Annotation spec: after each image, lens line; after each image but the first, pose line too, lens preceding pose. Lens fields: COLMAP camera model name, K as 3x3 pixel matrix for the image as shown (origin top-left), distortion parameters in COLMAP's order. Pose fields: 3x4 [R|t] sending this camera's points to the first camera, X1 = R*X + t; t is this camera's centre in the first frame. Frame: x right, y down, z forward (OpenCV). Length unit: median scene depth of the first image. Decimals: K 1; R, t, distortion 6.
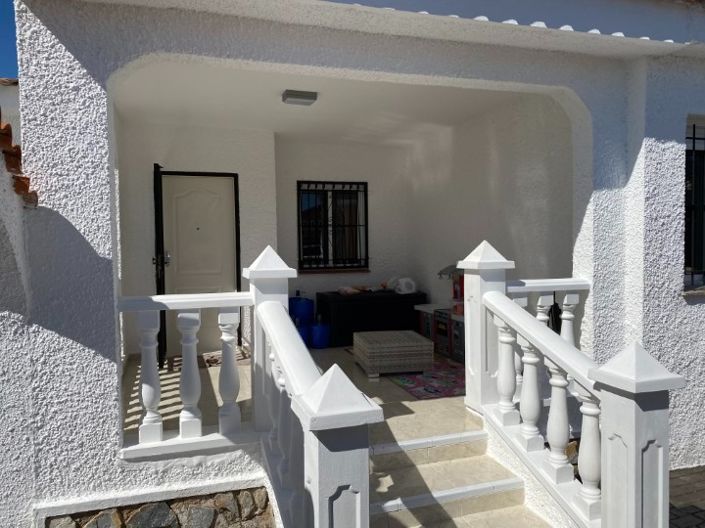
lens RADIAL K [[533.7, 0, 352.5], [0, 533.7, 262.7], [0, 0, 1]] dist [0.011786, 0.003099]
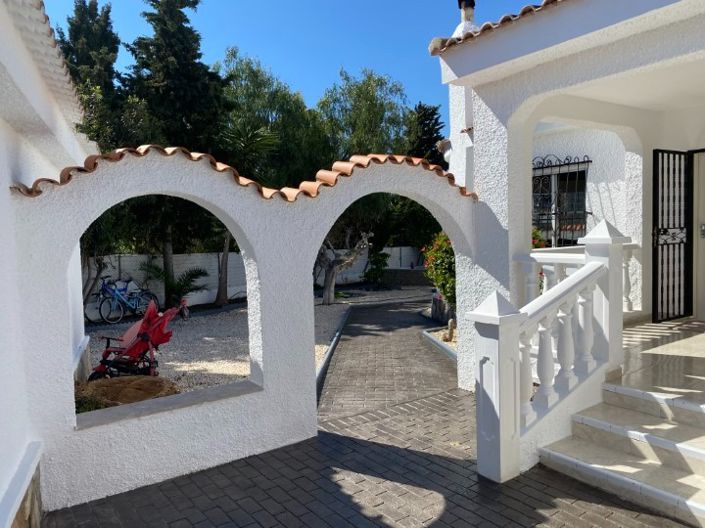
lens RADIAL K [[533.7, 0, 352.4], [0, 533.7, 263.5], [0, 0, 1]] dist [0.011786, 0.003099]
pose [[0.291507, 0.060293, -0.954667, 1.029823], [-0.010925, 0.998156, 0.059703, 0.005282], [0.956506, -0.006974, 0.291628, 0.044363]]
